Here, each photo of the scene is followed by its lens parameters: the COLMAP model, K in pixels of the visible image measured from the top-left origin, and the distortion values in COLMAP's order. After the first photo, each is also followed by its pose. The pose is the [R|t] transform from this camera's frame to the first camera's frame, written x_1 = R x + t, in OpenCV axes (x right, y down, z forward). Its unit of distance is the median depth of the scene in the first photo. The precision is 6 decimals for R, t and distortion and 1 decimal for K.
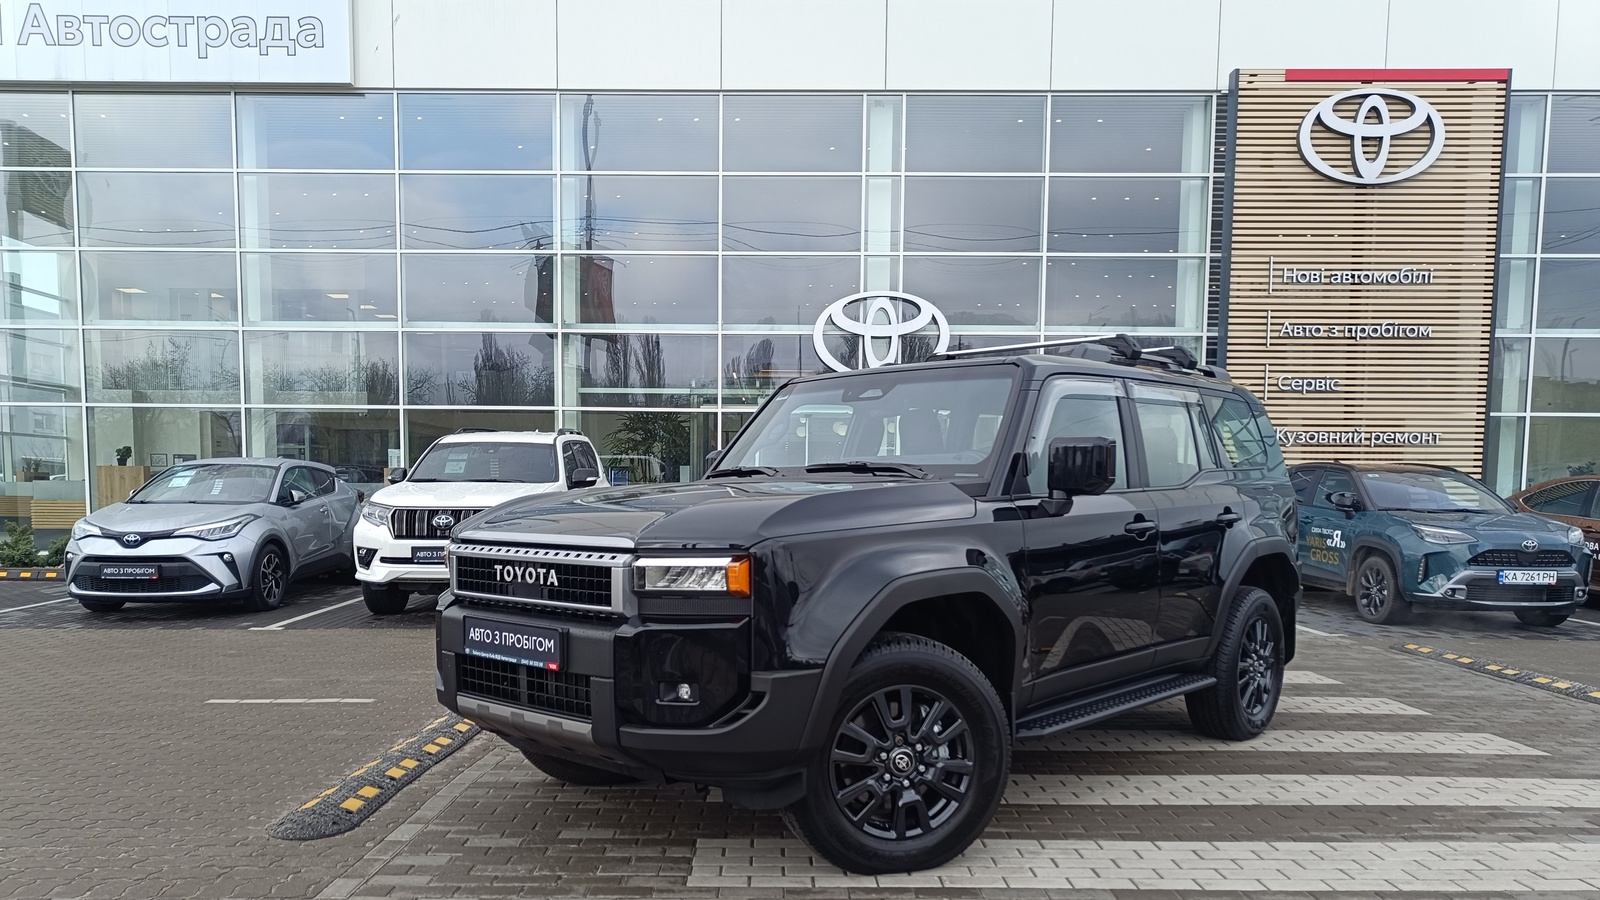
lens RADIAL K [[1143.8, 0, 795.2], [0, 1143.8, 567.9], [0, 0, 1]] dist [0.003322, 0.002147]
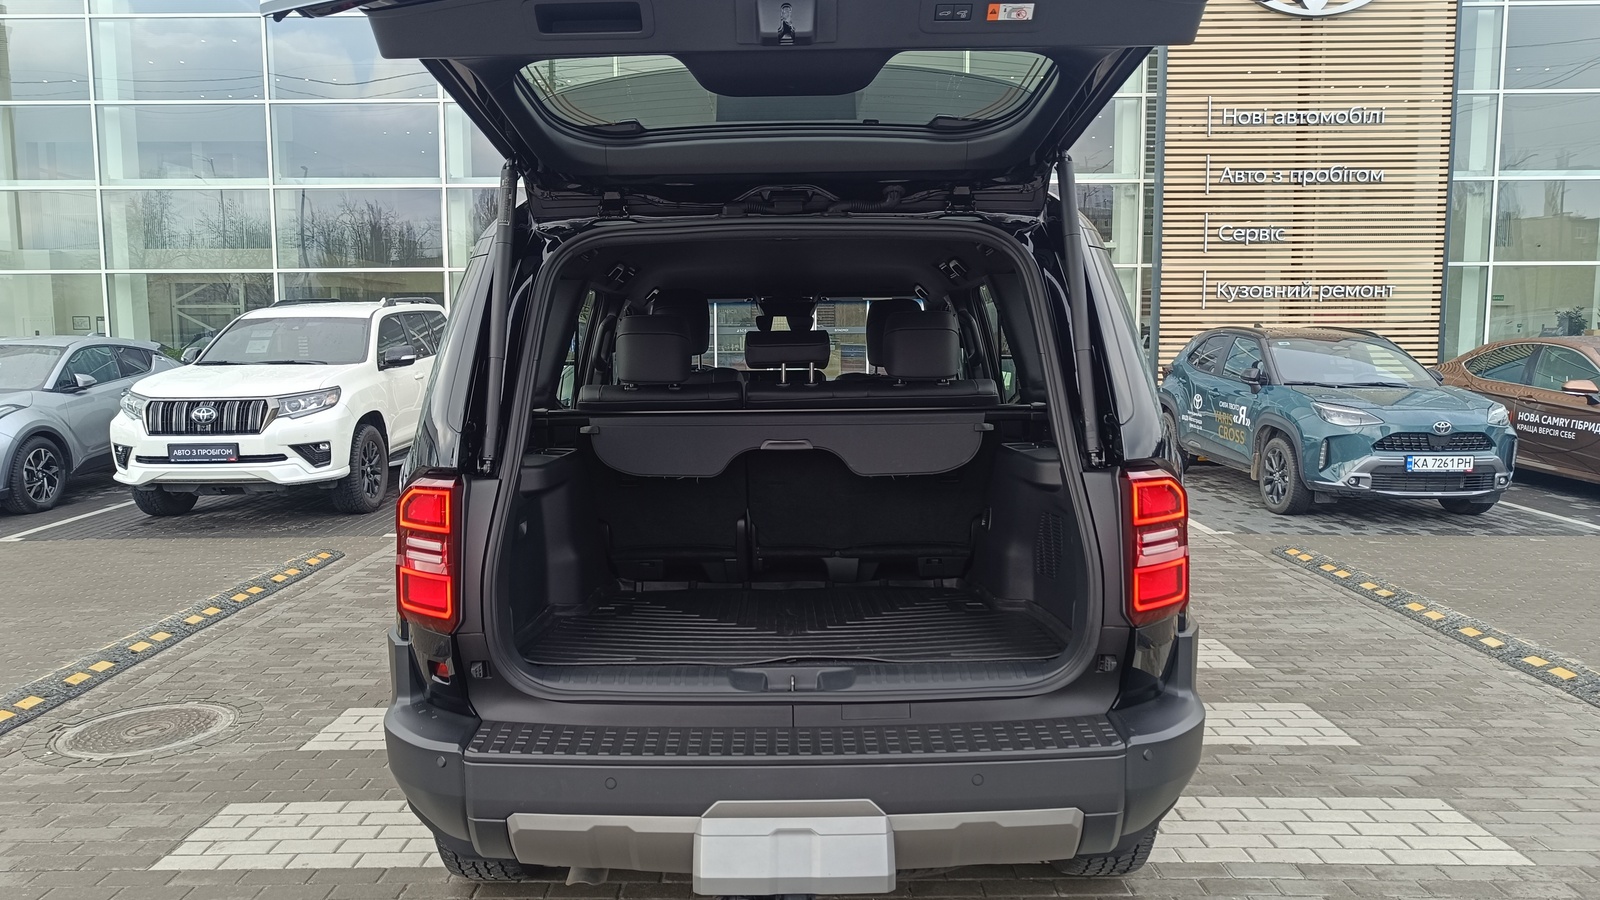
lens RADIAL K [[1143.8, 0, 810.1], [0, 1143.8, 438.0], [0, 0, 1]] dist [0.003322, 0.002147]
pose [[0.999926, -0.012054, -0.001515, 0.091535], [0.012087, 0.999650, 0.023538, -0.021927], [0.001231, -0.023554, 0.999722, 0.070780]]
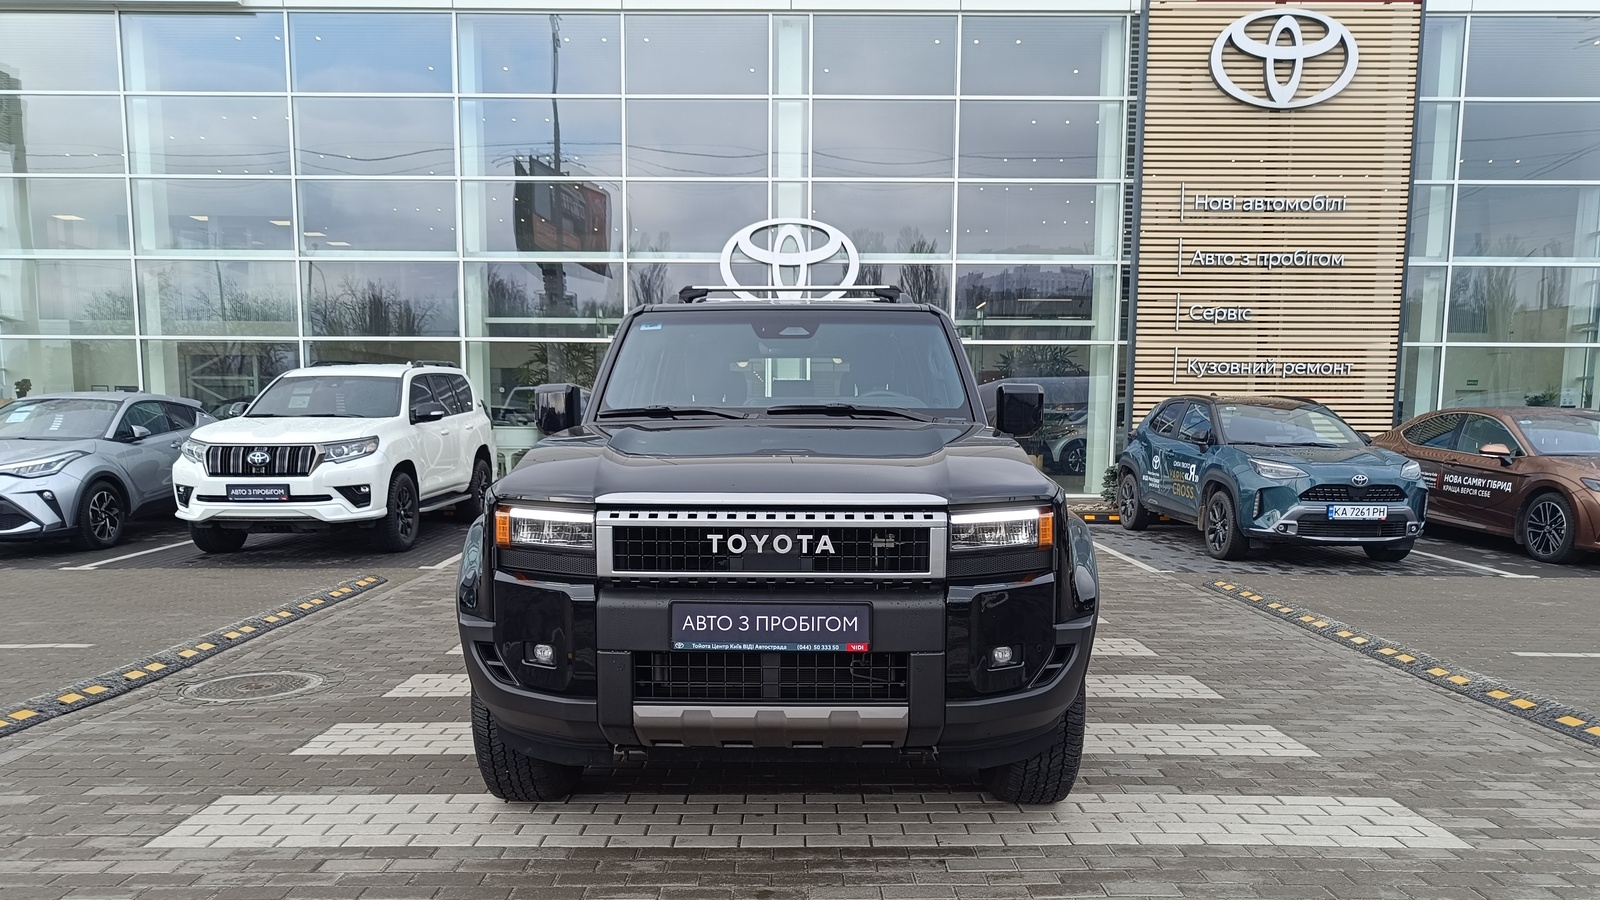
lens RADIAL K [[1143.8, 0, 822.5], [0, 1143.8, 548.9], [0, 0, 1]] dist [0.003322, 0.002147]
pose [[0.999958, -0.003120, 0.008580, 0.096741], [0.002724, 0.998947, 0.045797, -0.003844], [-0.008714, -0.045772, 0.998914, 0.006622]]
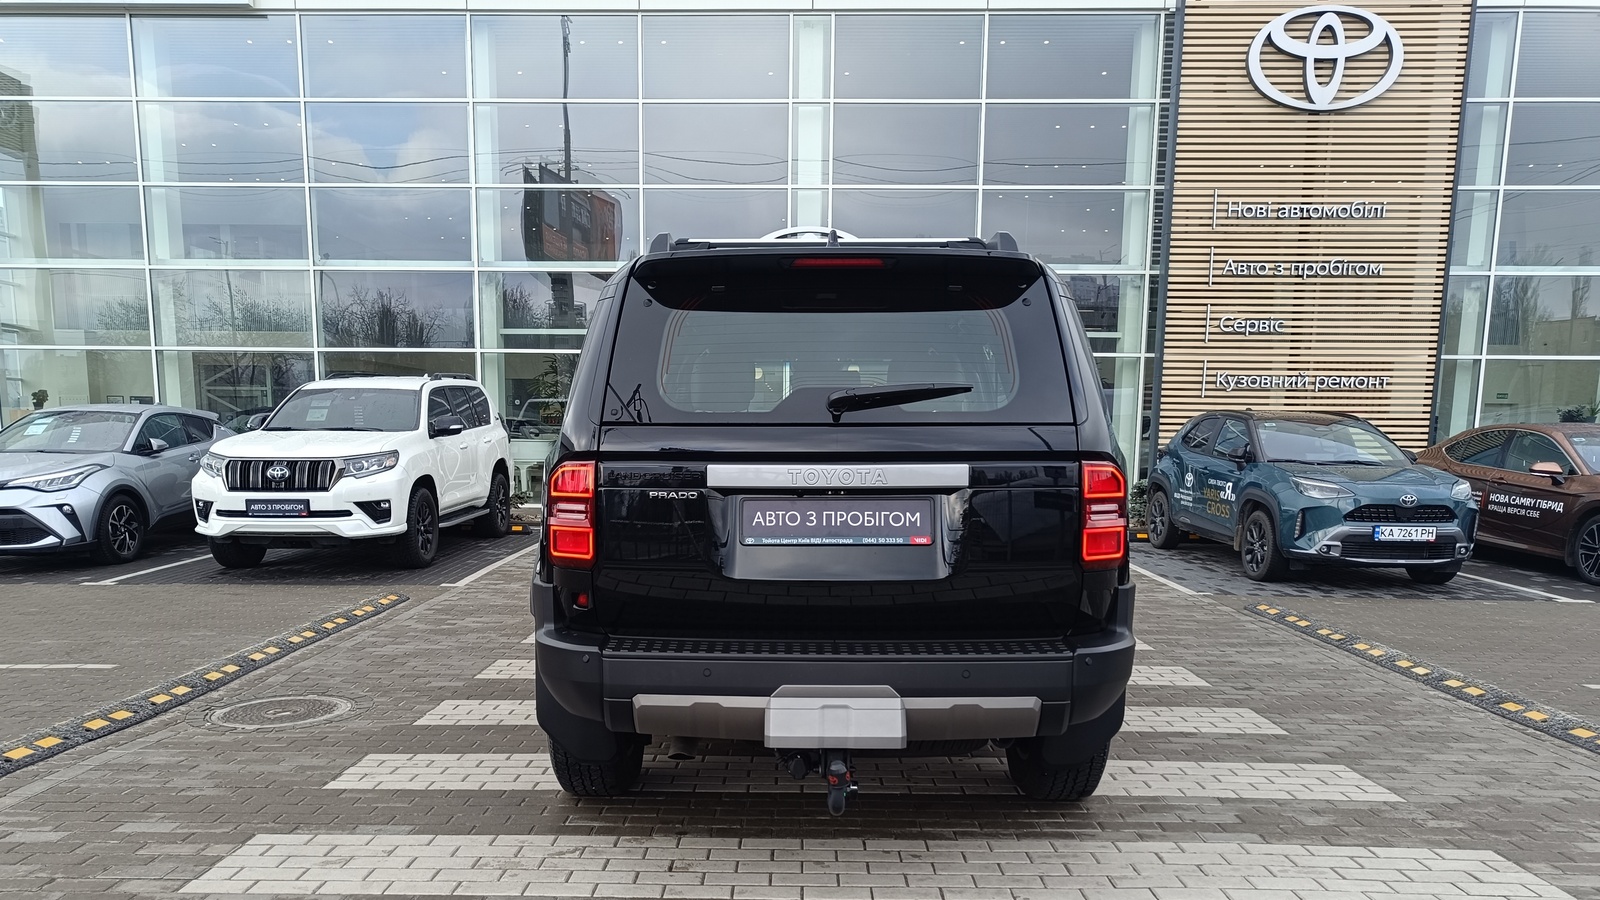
lens RADIAL K [[1143.8, 0, 803.3], [0, 1143.8, 597.2], [0, 0, 1]] dist [0.003322, 0.002147]
pose [[0.999903, 0.002968, -0.013636, 0.086485], [-0.001902, 0.996987, 0.077539, -0.006881], [0.013825, -0.077506, 0.996896, 0.019922]]
